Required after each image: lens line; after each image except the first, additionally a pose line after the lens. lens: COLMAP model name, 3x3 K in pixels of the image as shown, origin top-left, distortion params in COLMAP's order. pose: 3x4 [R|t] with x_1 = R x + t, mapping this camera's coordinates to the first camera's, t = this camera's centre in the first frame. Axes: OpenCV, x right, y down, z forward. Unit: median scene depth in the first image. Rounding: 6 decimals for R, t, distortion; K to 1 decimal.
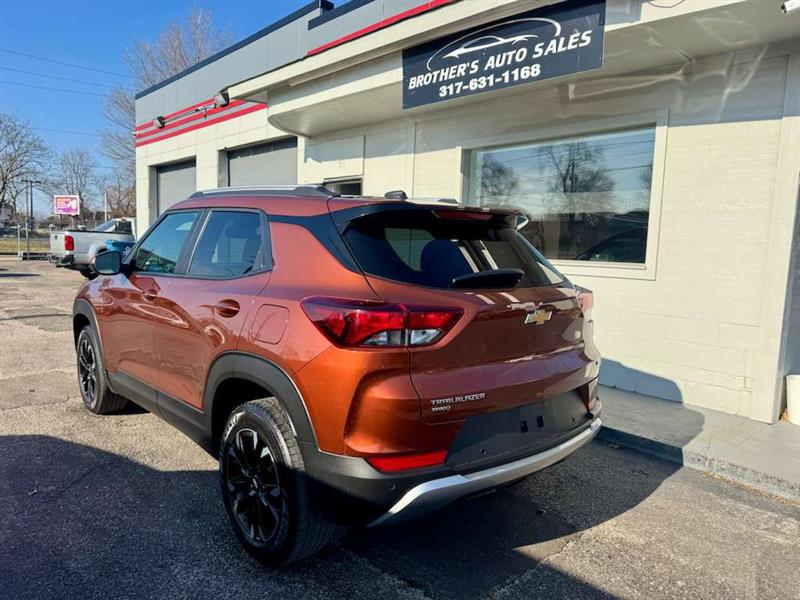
lens RADIAL K [[550.7, 0, 396.3], [0, 550.7, 302.1], [0, 0, 1]] dist [-0.003243, 0.000195]
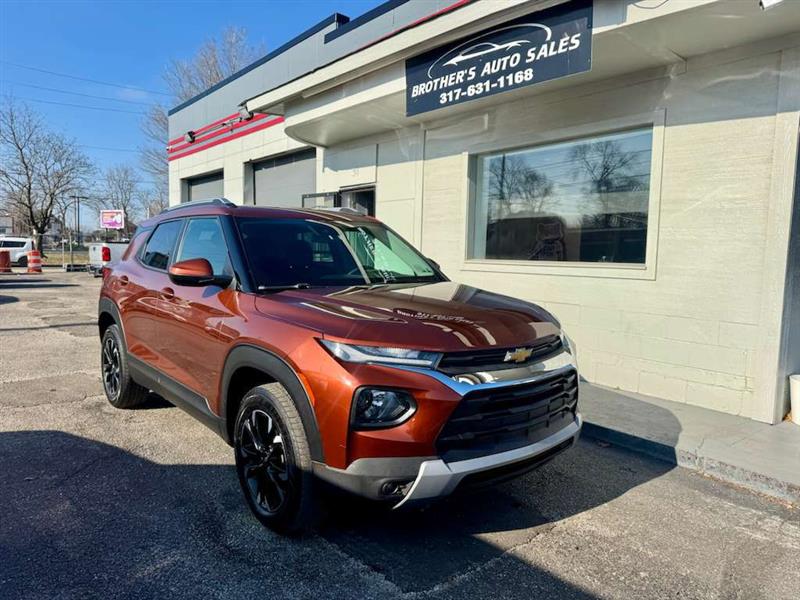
lens RADIAL K [[549.7, 0, 400.0], [0, 549.7, 300.0], [0, 0, 1]] dist [0.003182, -0.006627]
pose [[0.998287, -0.007234, -0.058053, 0.067156], [0.006037, 0.999766, -0.020780, 0.014172], [0.058189, 0.020394, 0.998097, -0.019322]]
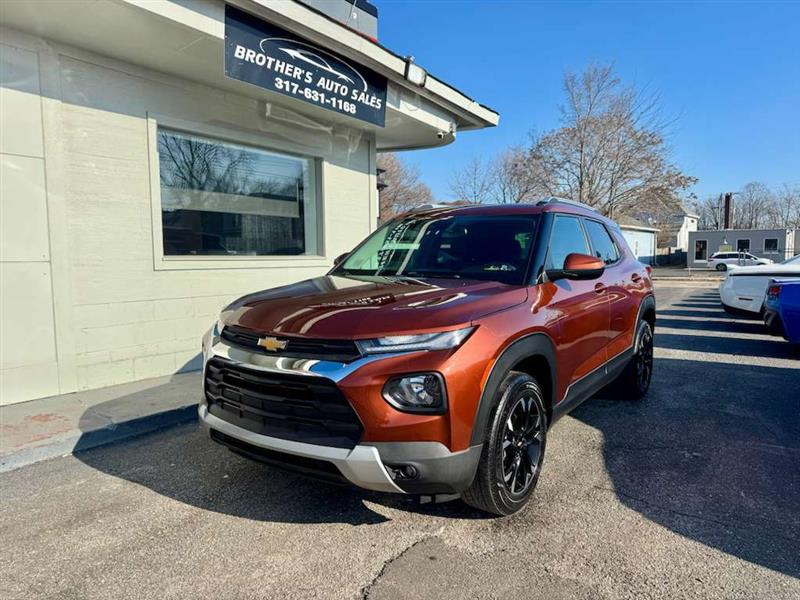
lens RADIAL K [[573.6, 0, 400.0], [0, 573.6, 300.0], [0, 0, 1]] dist [0.004121, -0.011662]
pose [[-0.216468, -0.100962, 0.971055, -1.060614], [0.105477, 0.986398, 0.126070, -0.126089], [-0.970575, 0.129714, -0.202874, 1.147900]]
